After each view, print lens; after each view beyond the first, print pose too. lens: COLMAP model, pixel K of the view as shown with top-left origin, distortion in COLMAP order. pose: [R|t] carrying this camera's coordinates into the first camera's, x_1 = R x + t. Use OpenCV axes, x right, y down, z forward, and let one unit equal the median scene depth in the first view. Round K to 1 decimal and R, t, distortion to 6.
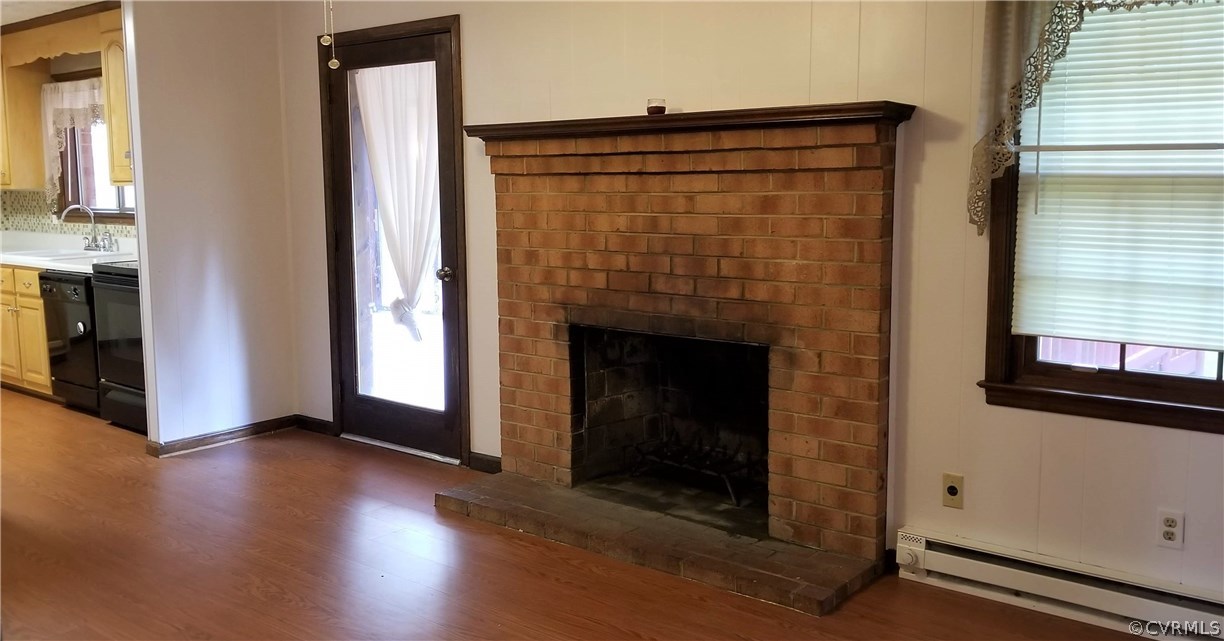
lens RADIAL K [[1112.6, 0, 550.4], [0, 1112.6, 304.7], [0, 0, 1]] dist [0.132443, -0.289785]
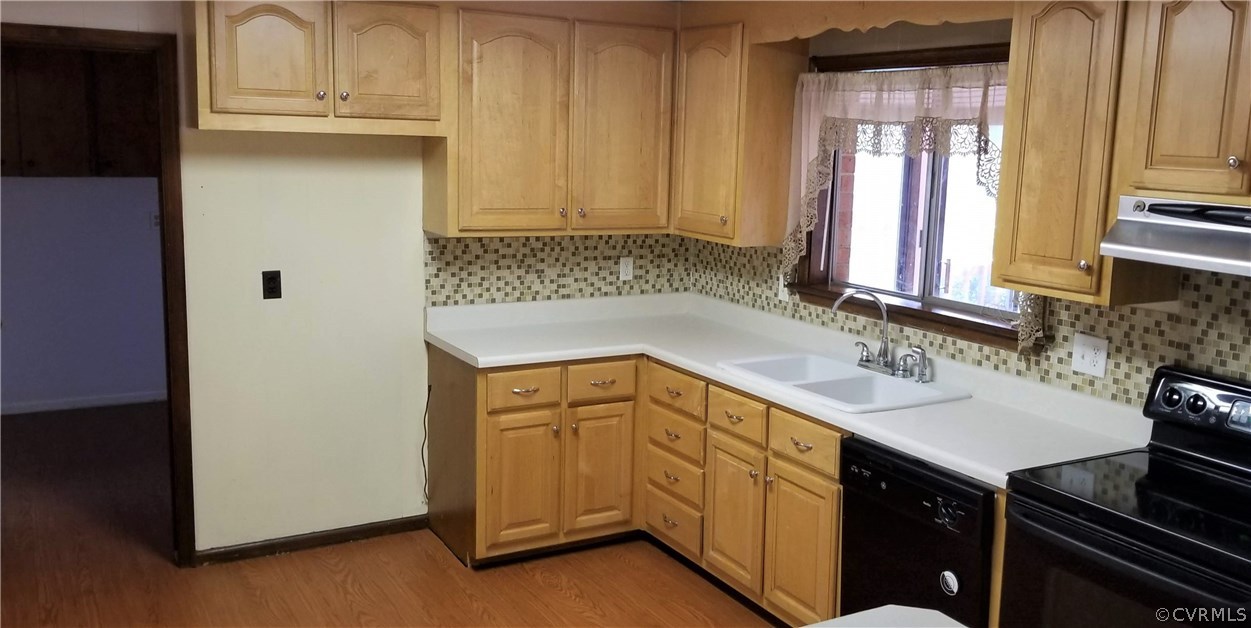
lens RADIAL K [[1083.3, 0, 680.0], [0, 1083.3, 312.0], [0, 0, 1]] dist [0.046866, -0.007979]
pose [[0.960105, 0.089646, -0.264881, -0.492582], [-0.078488, 0.995535, 0.052437, -0.135018], [0.268399, -0.029555, 0.962854, 0.609289]]
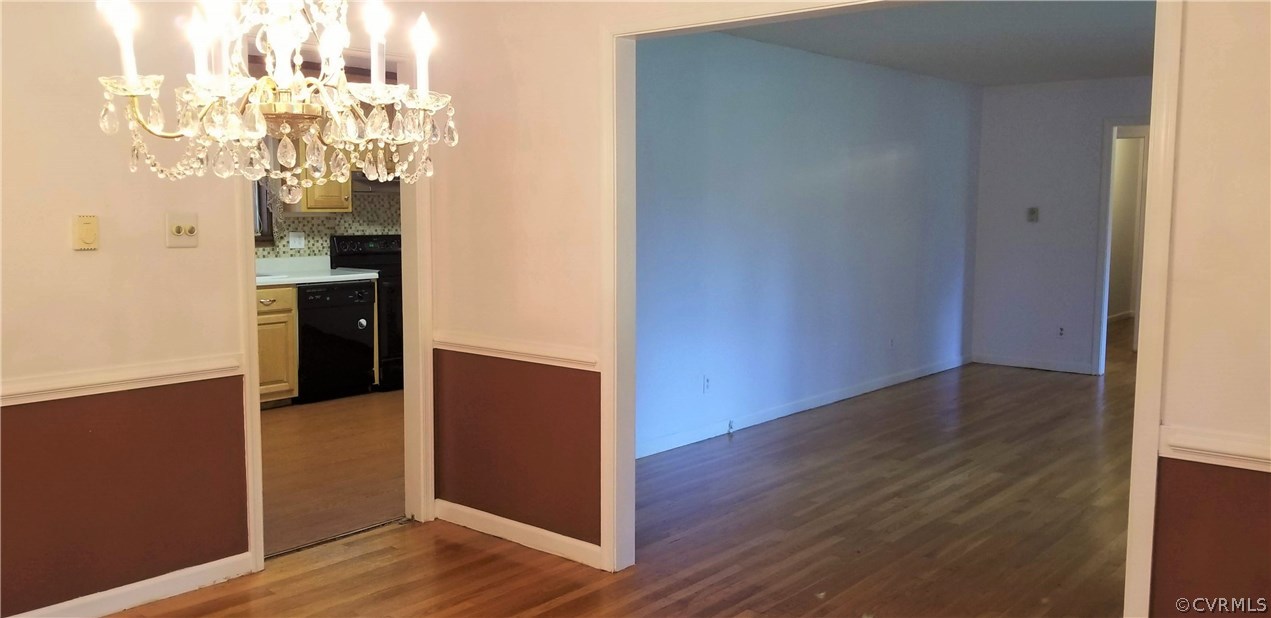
lens RADIAL K [[1002.9, 0, 627.8], [0, 1002.9, 307.3], [0, 0, 1]] dist [0.087173, -0.171609]
pose [[-0.045219, -0.083752, 0.995460, -1.846103], [0.118689, 0.988971, 0.088597, -0.073715], [-0.991901, 0.122157, -0.034780, 0.883144]]
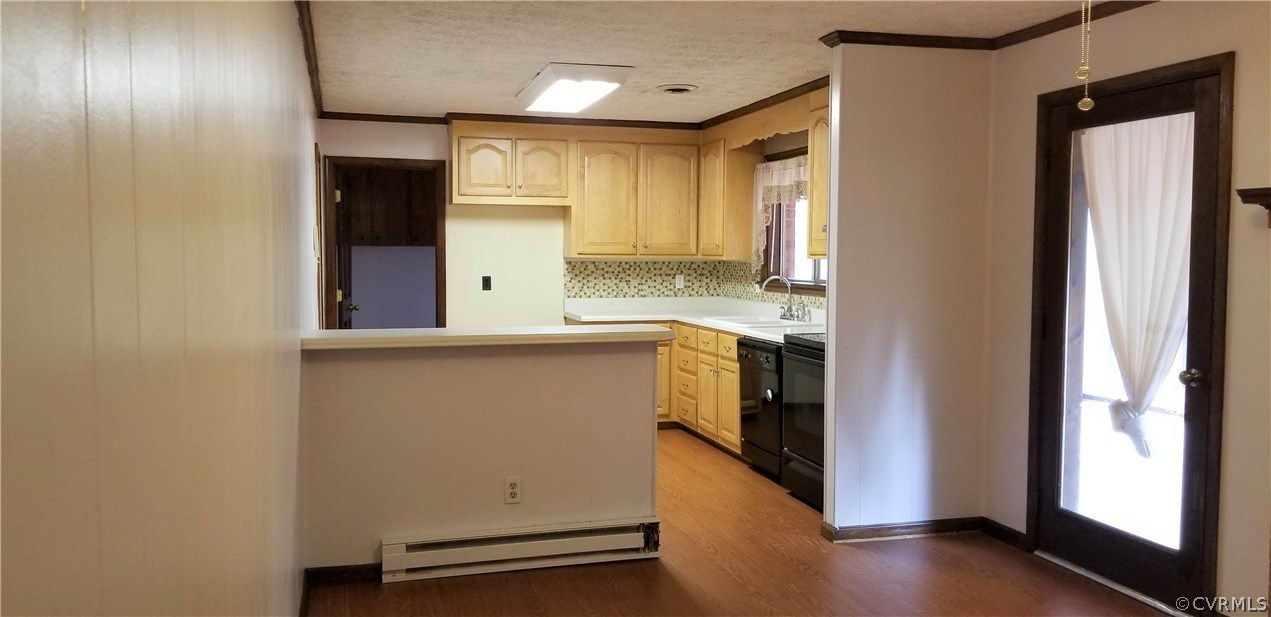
lens RADIAL K [[1002.9, 0, 627.8], [0, 1002.9, 306.8], [0, 0, 1]] dist [0.087173, -0.171609]
pose [[0.850471, 0.048105, -0.523818, -0.058553], [-0.078873, 0.996214, -0.036570, -0.019081], [0.520076, 0.072417, 0.851045, 0.173524]]
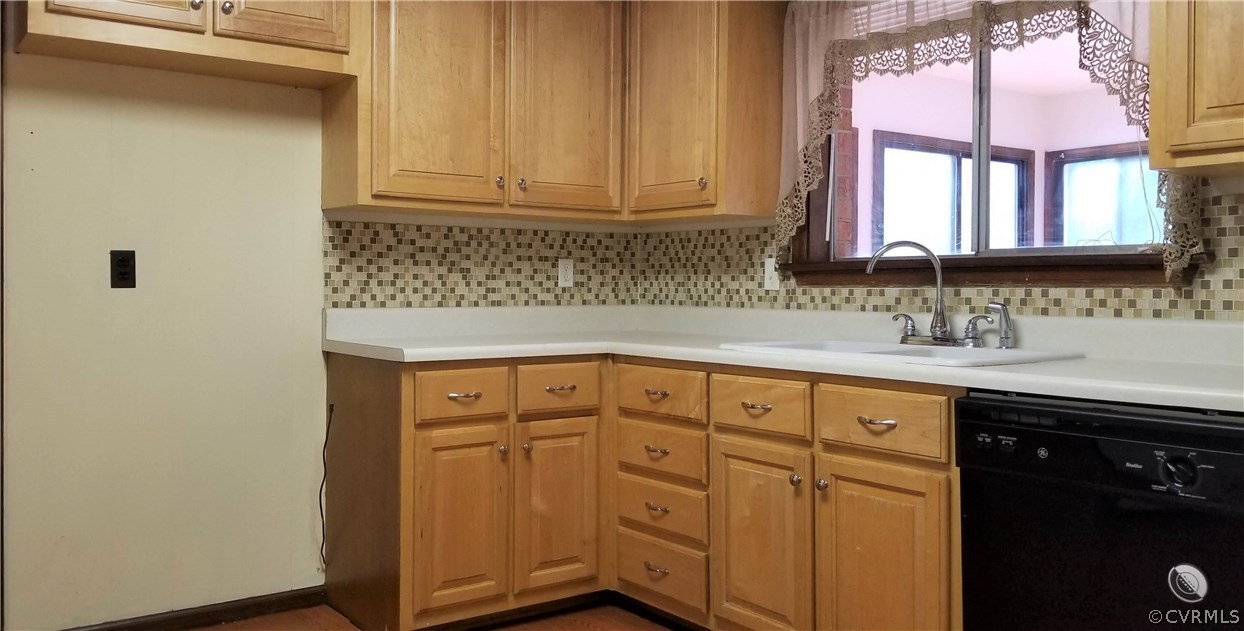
lens RADIAL K [[1005.9, 0, 585.6], [0, 1005.9, 299.6], [0, 0, 1]] dist [0.071602, -0.145902]
pose [[0.977401, 0.020819, -0.210364, -0.624339], [-0.043094, 0.993865, -0.101863, -0.026864], [0.206953, 0.108626, 0.972302, 0.807404]]
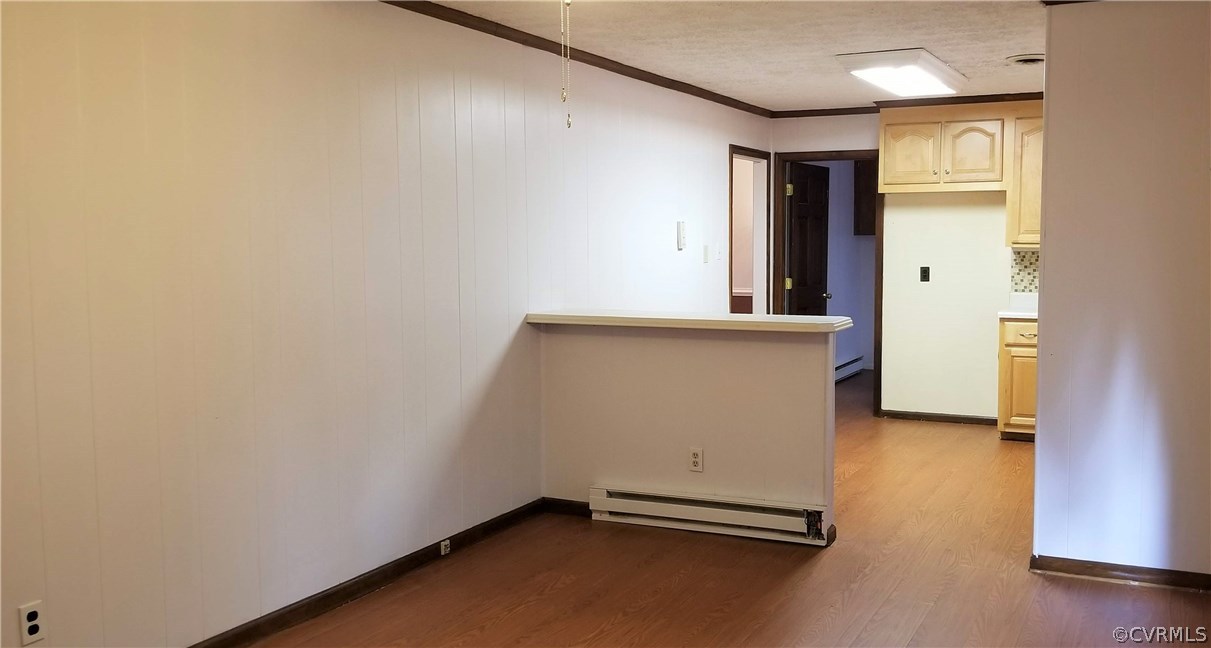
lens RADIAL K [[1102.2, 0, 638.0], [0, 1102.2, 324.4], [0, 0, 1]] dist [0.000290, -0.003538]
pose [[0.284667, 0.090387, -0.954356, 0.357885], [-0.113809, 0.991691, 0.059976, -0.066961], [0.951847, 0.091542, 0.292588, 0.478144]]
